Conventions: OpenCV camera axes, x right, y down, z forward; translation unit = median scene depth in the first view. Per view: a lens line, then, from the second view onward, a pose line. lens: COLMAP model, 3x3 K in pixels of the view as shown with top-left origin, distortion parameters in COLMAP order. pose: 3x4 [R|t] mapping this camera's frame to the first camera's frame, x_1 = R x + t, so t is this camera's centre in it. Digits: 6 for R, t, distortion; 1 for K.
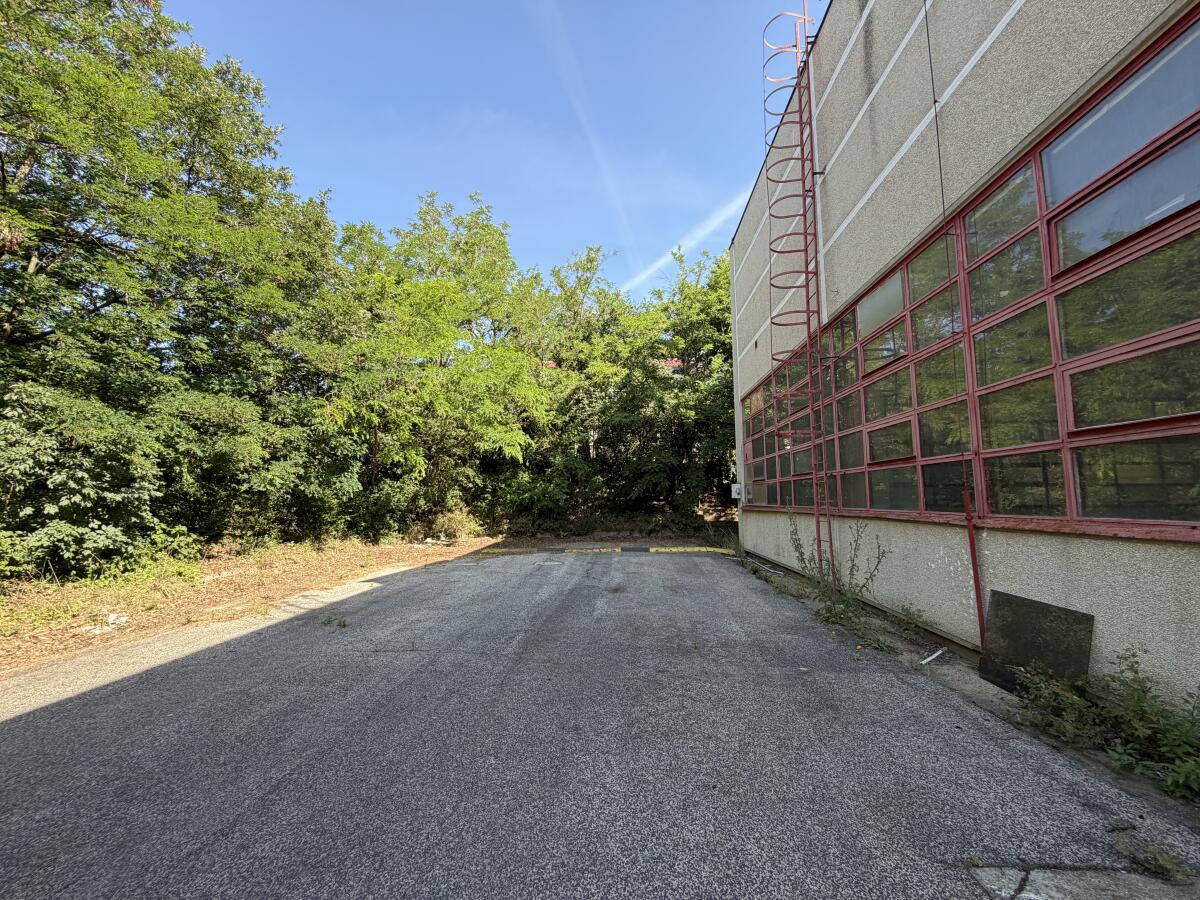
lens RADIAL K [[480.5, 0, 596.4], [0, 480.5, 448.9], [0, 0, 1]] dist [0.001003, 0.000188]
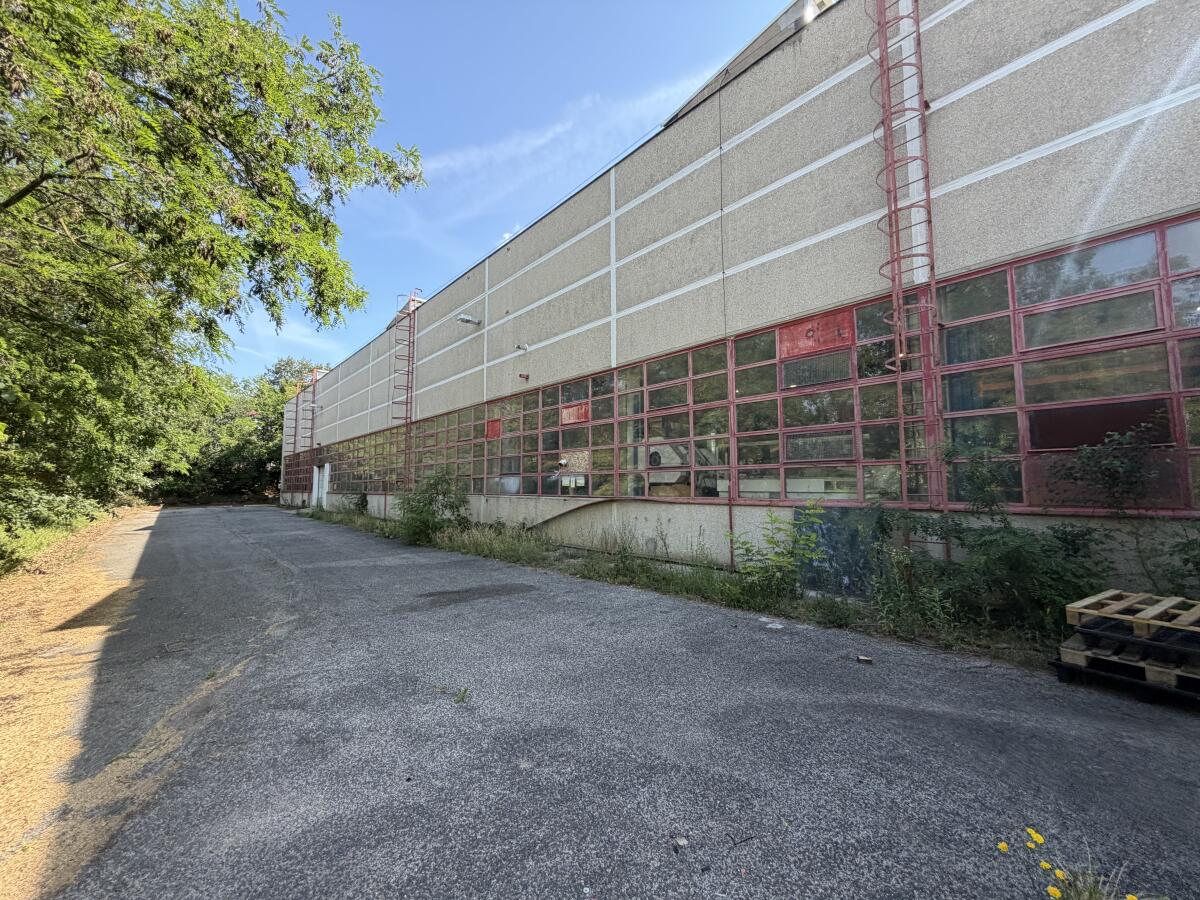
lens RADIAL K [[480.5, 0, 596.4], [0, 480.5, 448.9], [0, 0, 1]] dist [0.001003, 0.000188]
pose [[0.694043, 0.058178, 0.717579, -0.434213], [-0.078658, 0.996890, -0.004745, -0.243191], [-0.715624, -0.053150, 0.696461, -2.116954]]
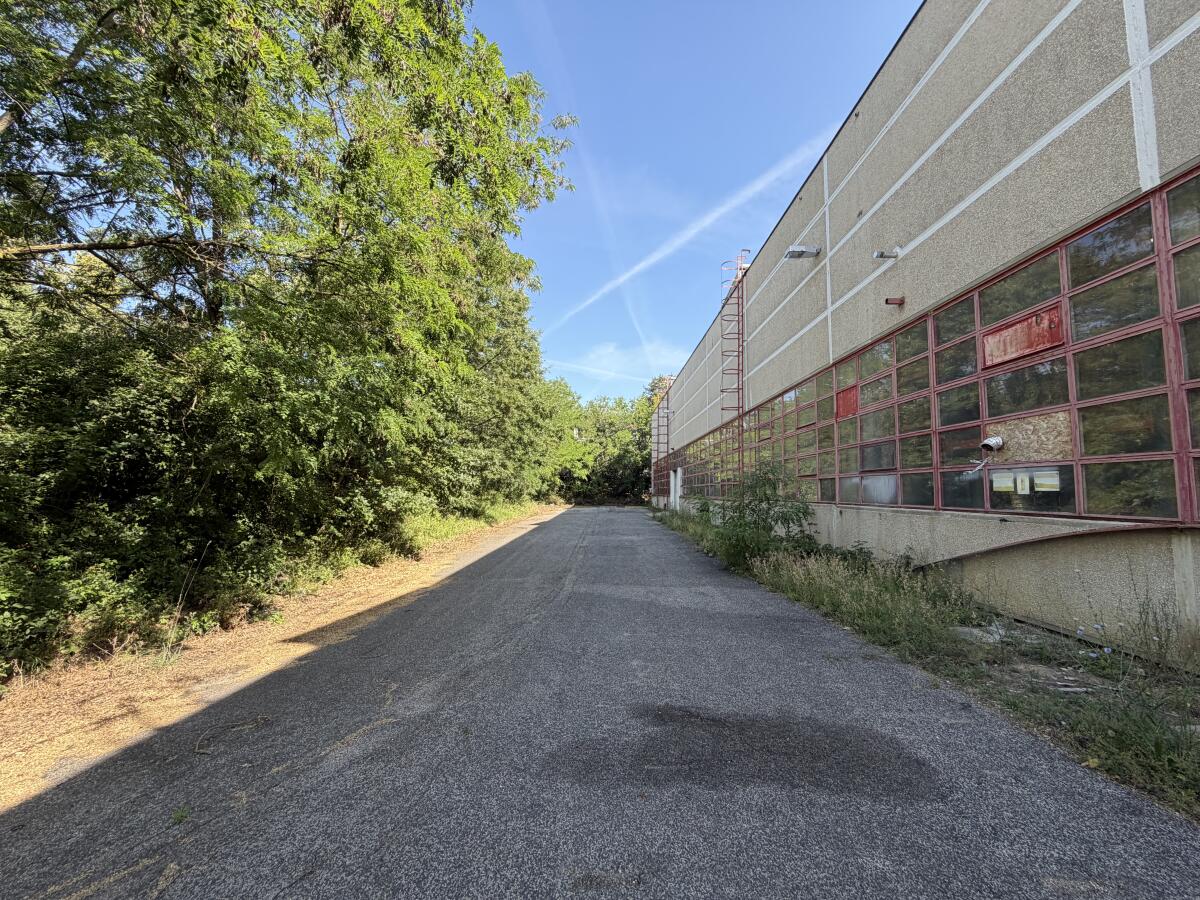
lens RADIAL K [[480.5, 0, 596.4], [0, 480.5, 448.9], [0, 0, 1]] dist [0.001003, 0.000188]
pose [[0.997714, 0.022747, 0.063633, -0.259436], [-0.024136, 0.999485, 0.021153, -0.217810], [-0.063119, -0.022640, 0.997749, -1.909318]]
